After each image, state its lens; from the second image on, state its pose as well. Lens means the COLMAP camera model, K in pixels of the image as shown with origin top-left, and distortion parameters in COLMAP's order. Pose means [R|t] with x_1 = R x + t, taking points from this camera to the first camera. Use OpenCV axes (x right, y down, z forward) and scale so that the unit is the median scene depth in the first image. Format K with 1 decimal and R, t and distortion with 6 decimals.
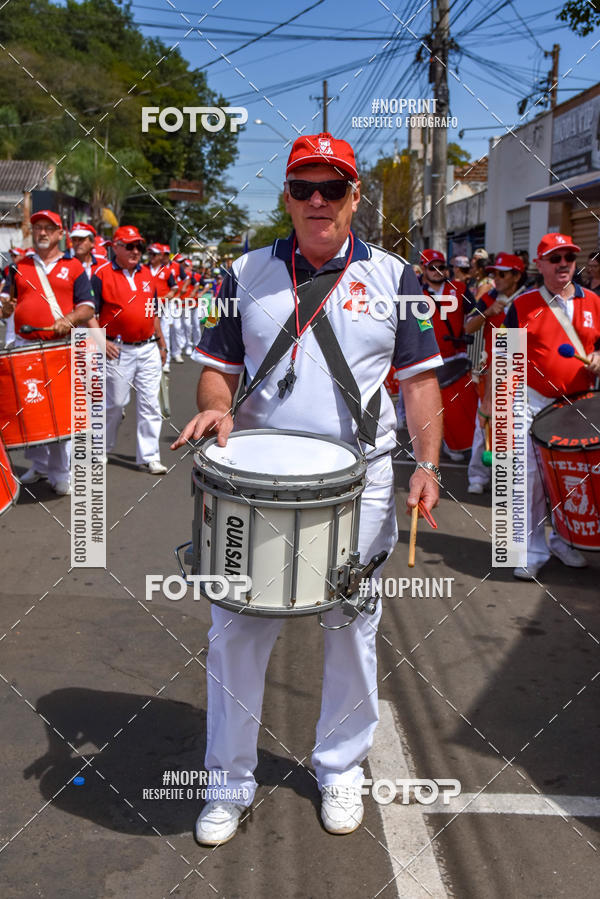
lens RADIAL K [[1215.4, 0, 303.7], [0, 1215.4, 447.4], [0, 0, 1]] dist [0.024373, 0.377083]
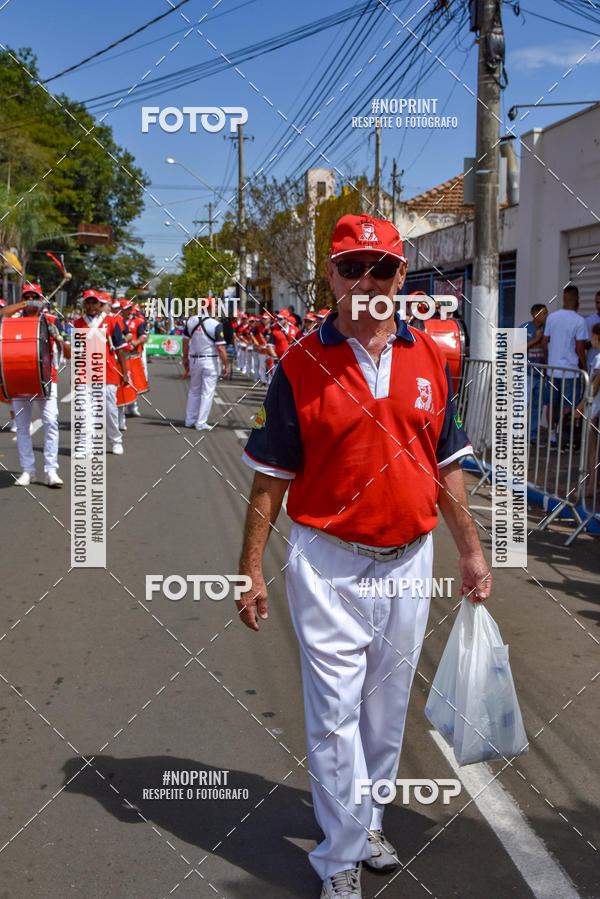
lens RADIAL K [[1024.3, 0, 303.1], [0, 1024.3, 449.9], [0, 0, 1]] dist [0.003330, 0.311522]
pose [[0.994693, -0.019305, 0.101058, -0.011768], [0.020663, 0.999709, -0.012413, -0.017190], [-0.100789, 0.014435, 0.994803, 0.115453]]
